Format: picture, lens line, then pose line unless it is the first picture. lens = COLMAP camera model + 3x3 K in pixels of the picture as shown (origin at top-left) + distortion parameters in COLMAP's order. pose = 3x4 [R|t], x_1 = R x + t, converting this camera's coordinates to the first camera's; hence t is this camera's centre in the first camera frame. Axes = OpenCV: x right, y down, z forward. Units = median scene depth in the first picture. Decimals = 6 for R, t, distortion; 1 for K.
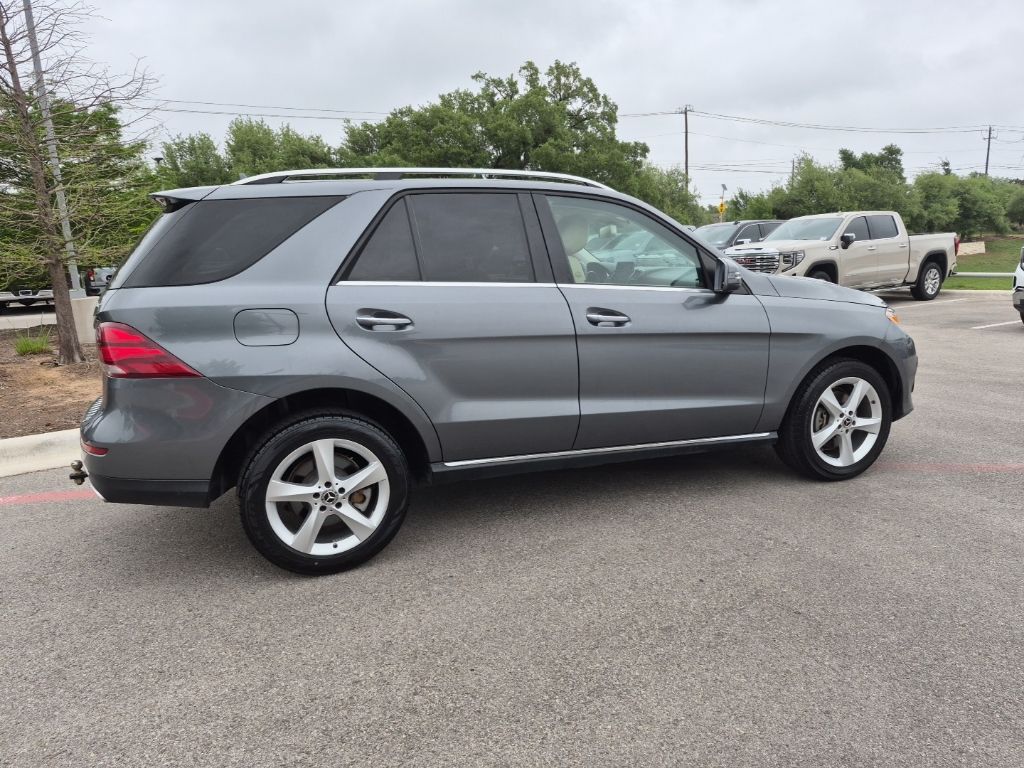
lens RADIAL K [[715.5, 0, 509.3], [0, 715.5, 378.5], [0, 0, 1]] dist [0.084657, -0.083069]
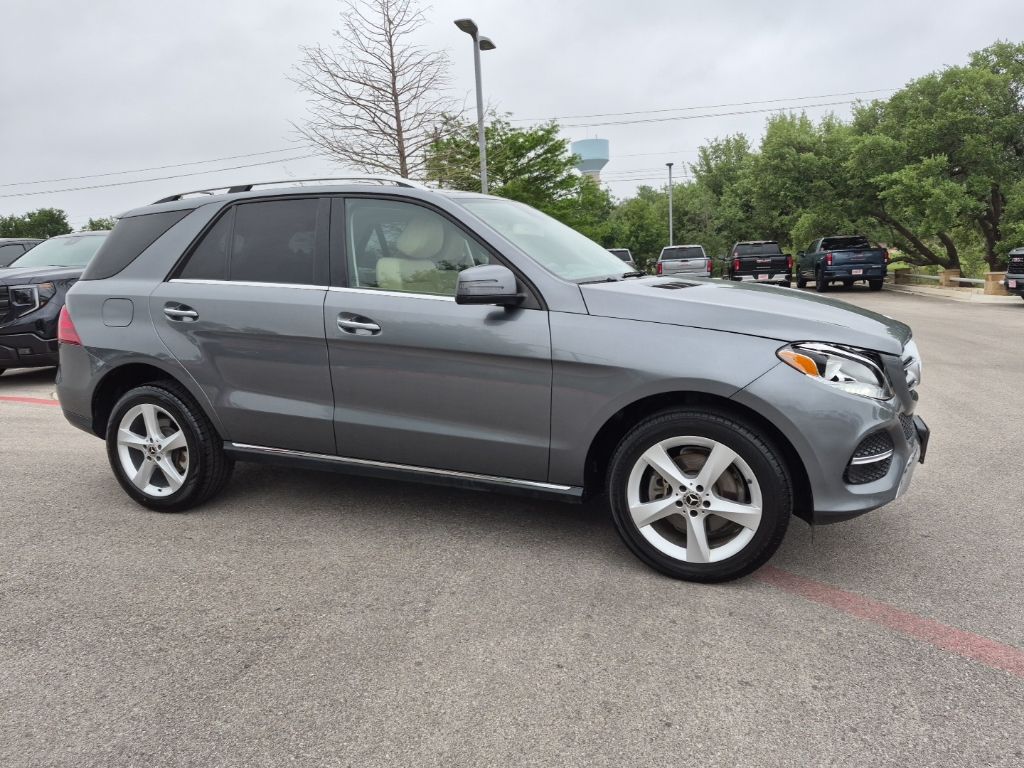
lens RADIAL K [[715.5, 0, 509.3], [0, 715.5, 378.5], [0, 0, 1]] dist [0.084657, -0.083069]
pose [[0.725354, 0.116198, -0.678498, 0.820120], [-0.111806, 0.992449, 0.050438, -0.073086], [0.679236, 0.039275, 0.732868, 0.381909]]
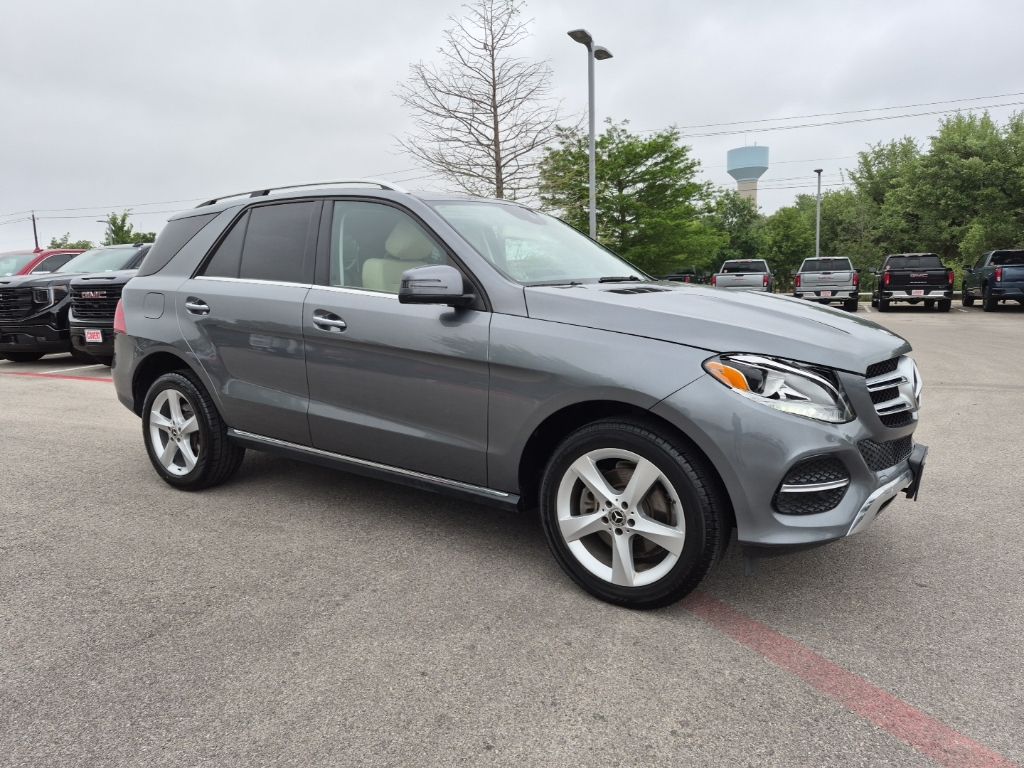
lens RADIAL K [[712.6, 0, 501.1], [0, 712.6, 371.5], [0, 0, 1]] dist [0.095119, -0.099371]
pose [[0.563180, 0.130148, -0.816020, 0.947110], [-0.148972, 0.987330, 0.054657, -0.092101], [0.812795, 0.090783, 0.575433, 0.549307]]
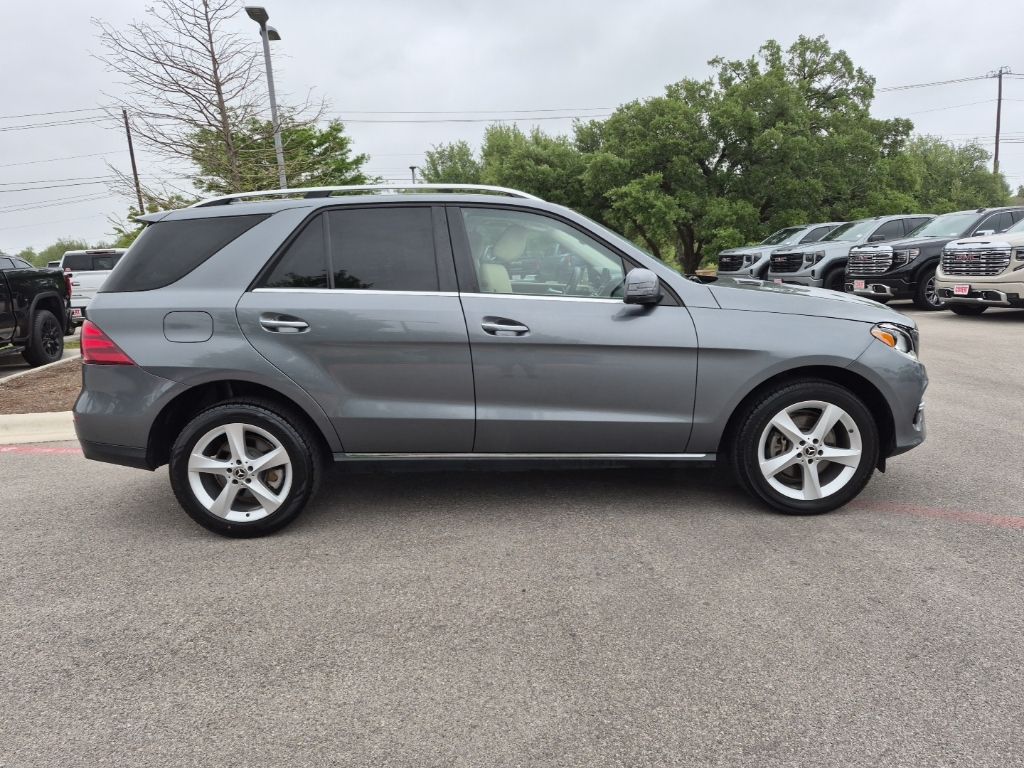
lens RADIAL K [[715.9, 0, 506.5], [0, 715.9, 384.9], [0, 0, 1]] dist [0.079301, -0.072115]
pose [[0.935377, 0.058722, -0.348742, 0.436616], [-0.052943, 0.998257, 0.026089, -0.025168], [0.349666, -0.005940, 0.936856, 0.038590]]
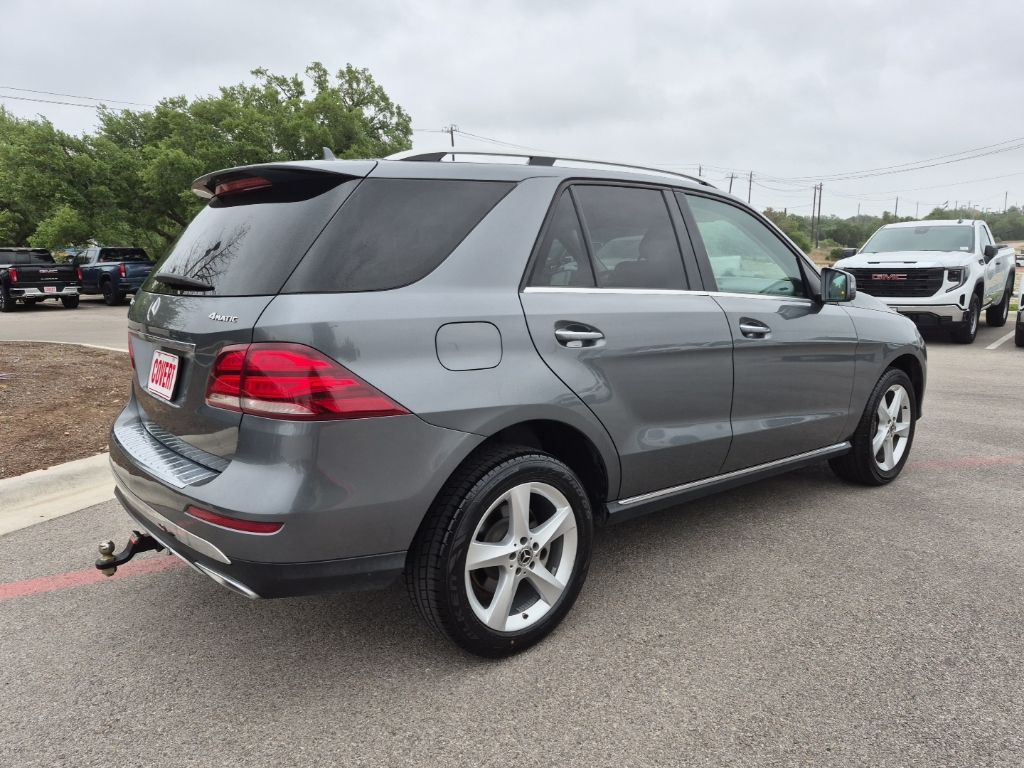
lens RADIAL K [[715.9, 0, 506.5], [0, 715.9, 384.9], [0, 0, 1]] dist [0.079301, -0.072115]
pose [[0.946561, -0.034019, 0.320725, -0.405515], [0.037433, 0.999289, -0.004482, -0.017652], [-0.320345, 0.016248, 0.947162, 0.193012]]
